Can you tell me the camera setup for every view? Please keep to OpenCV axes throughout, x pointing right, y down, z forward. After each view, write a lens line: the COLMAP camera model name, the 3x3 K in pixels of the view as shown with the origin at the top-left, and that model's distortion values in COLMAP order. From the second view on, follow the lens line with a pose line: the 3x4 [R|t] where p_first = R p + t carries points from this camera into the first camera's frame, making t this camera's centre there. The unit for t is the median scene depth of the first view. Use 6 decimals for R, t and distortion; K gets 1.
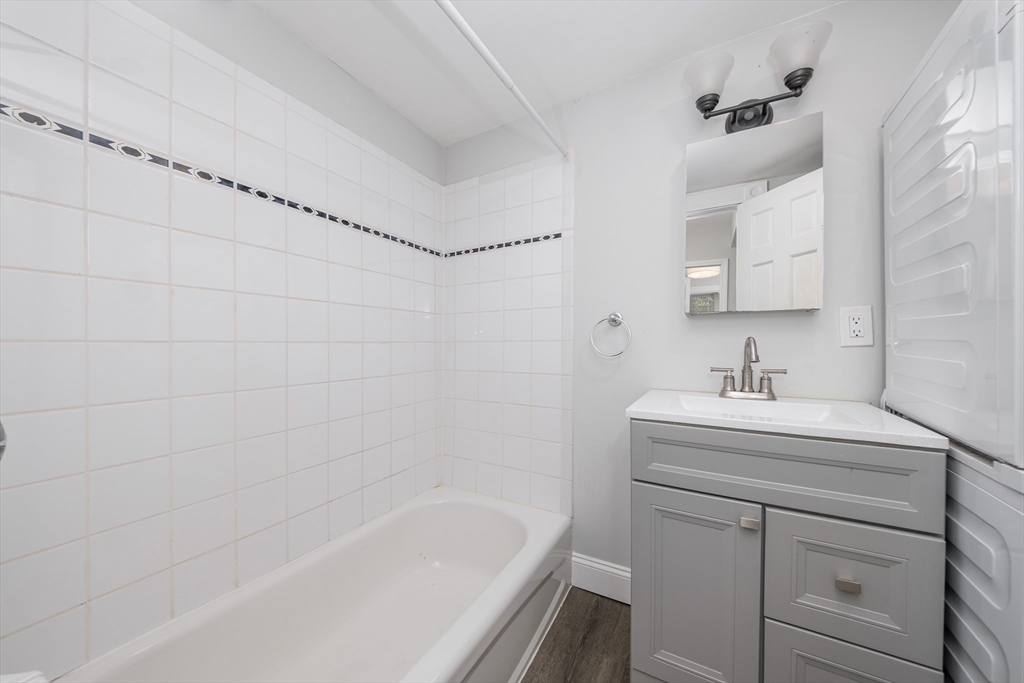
lens RADIAL K [[354.5, 0, 507.6], [0, 354.5, 341.1], [0, 0, 1]] dist [0.000399, -0.000356]
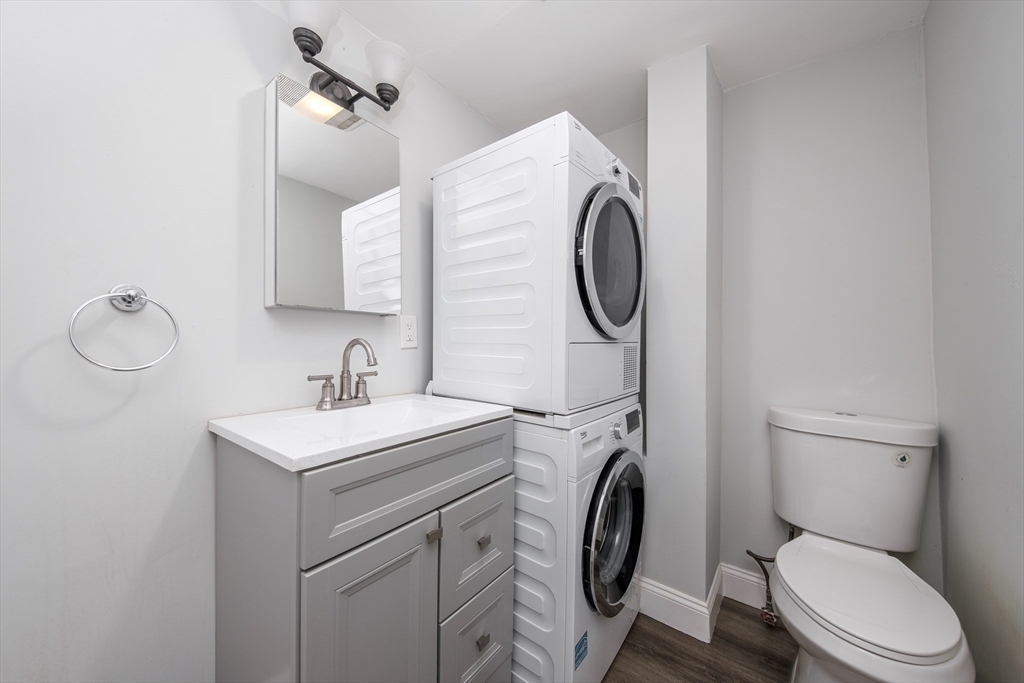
lens RADIAL K [[354.5, 0, 507.0], [0, 354.5, 346.0], [0, 0, 1]] dist [0.000399, -0.000356]
pose [[0.150957, -0.000288, 0.988540, -0.163330], [-0.002642, 0.999996, 0.000695, 0.006066], [-0.988537, -0.002716, 0.150956, 0.488901]]
